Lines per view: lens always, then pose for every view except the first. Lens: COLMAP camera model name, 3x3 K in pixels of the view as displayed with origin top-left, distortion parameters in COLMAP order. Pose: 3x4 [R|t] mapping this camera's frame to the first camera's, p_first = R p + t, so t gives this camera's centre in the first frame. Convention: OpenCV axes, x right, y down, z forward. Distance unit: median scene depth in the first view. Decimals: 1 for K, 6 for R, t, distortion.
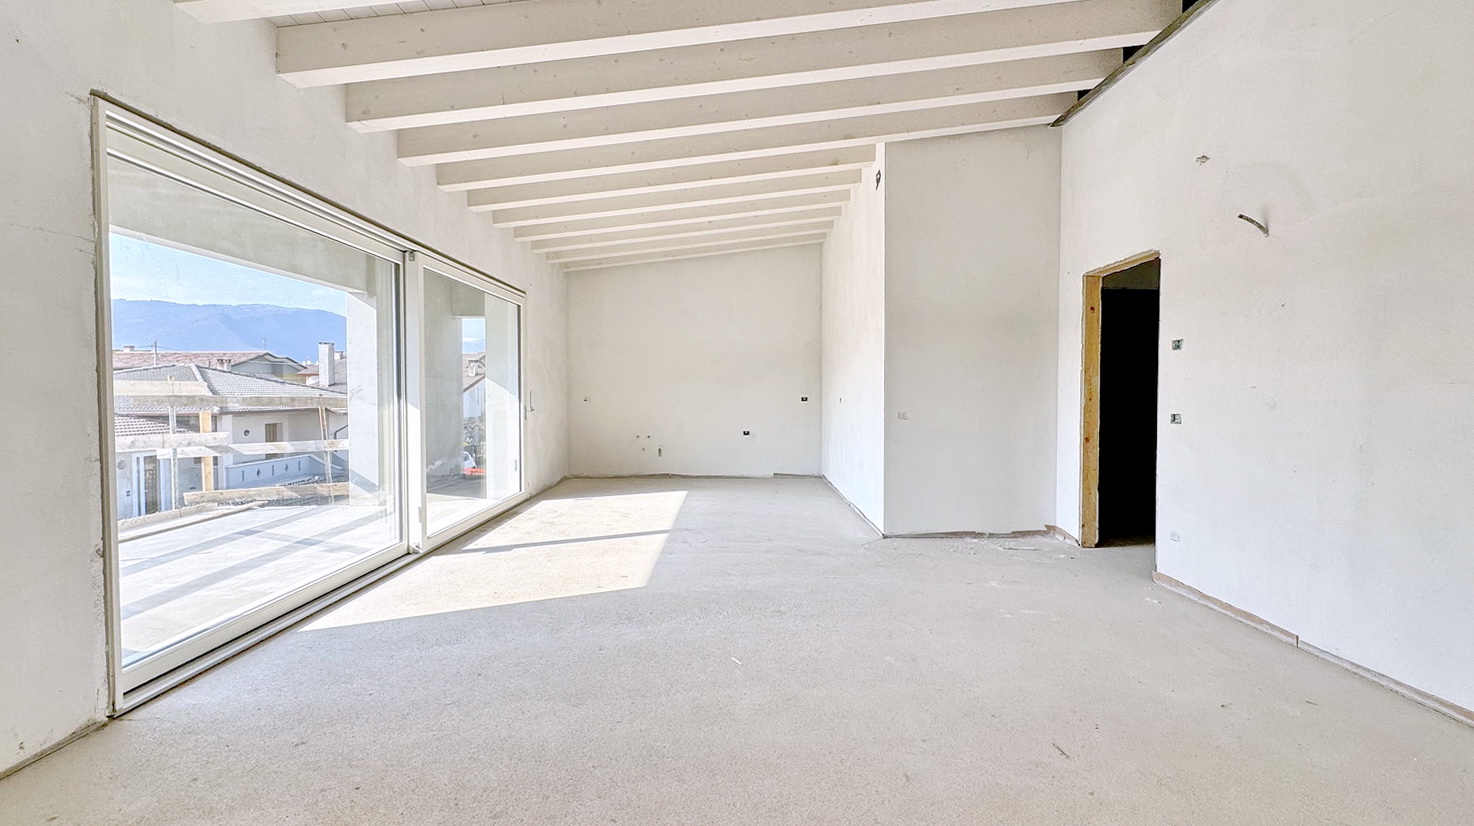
lens RADIAL K [[638.7, 0, 740.1], [0, 638.7, 414.0], [0, 0, 1]] dist [-0.001933, 0.000035]
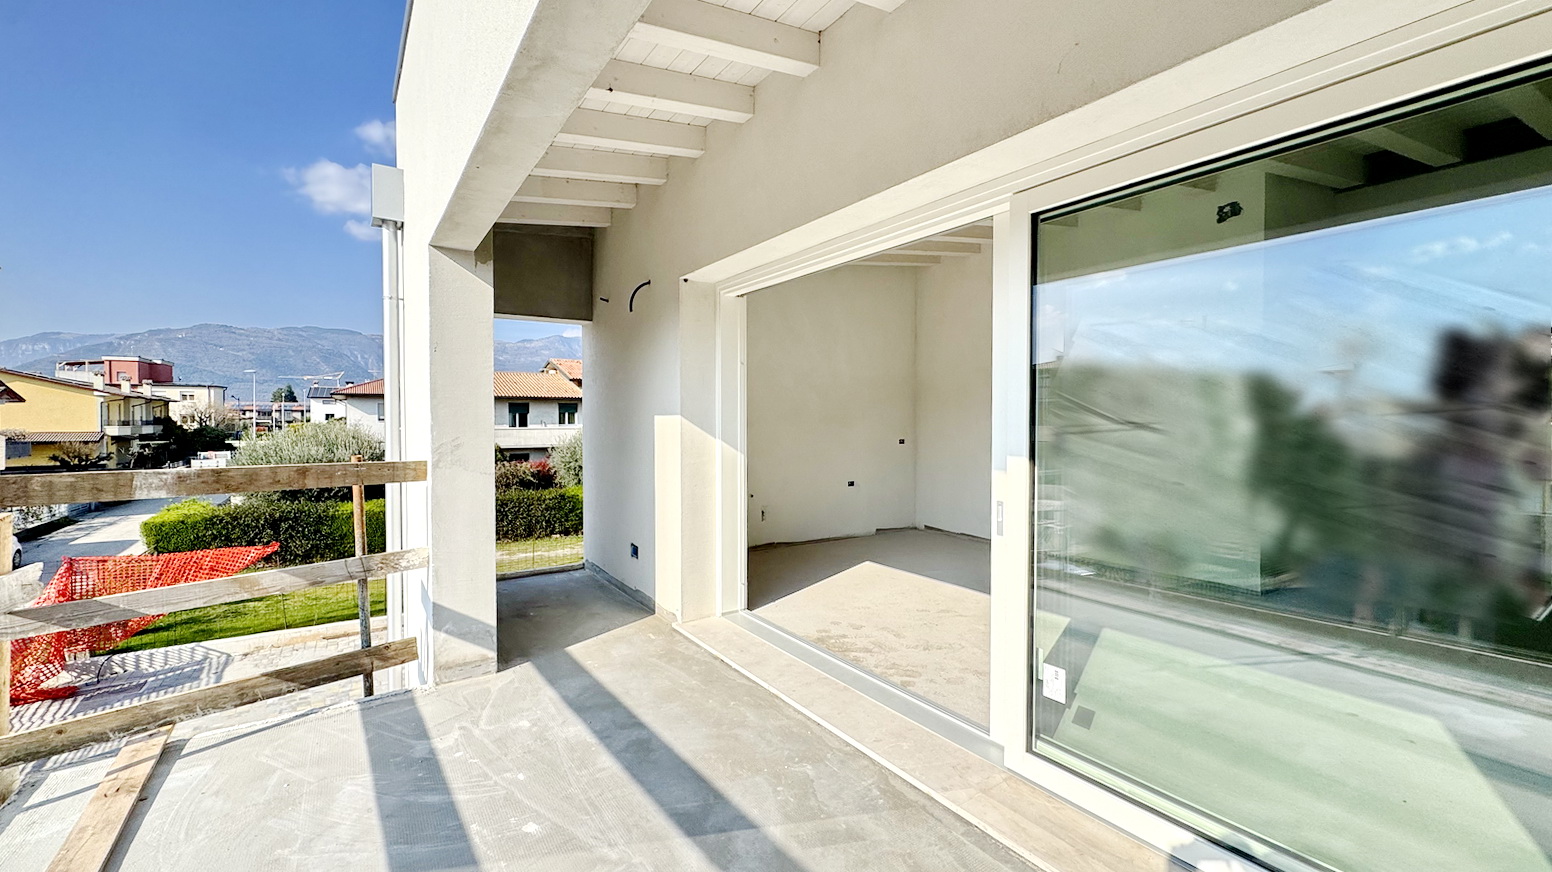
lens RADIAL K [[640.4, 0, 776.0], [0, 640.4, 436.0], [0, 0, 1]] dist [-0.001543, -0.000014]
pose [[0.837457, -0.015206, 0.546292, -0.934806], [0.020564, 0.999782, -0.003696, -0.054672], [-0.546117, 0.014329, 0.837586, 0.635585]]
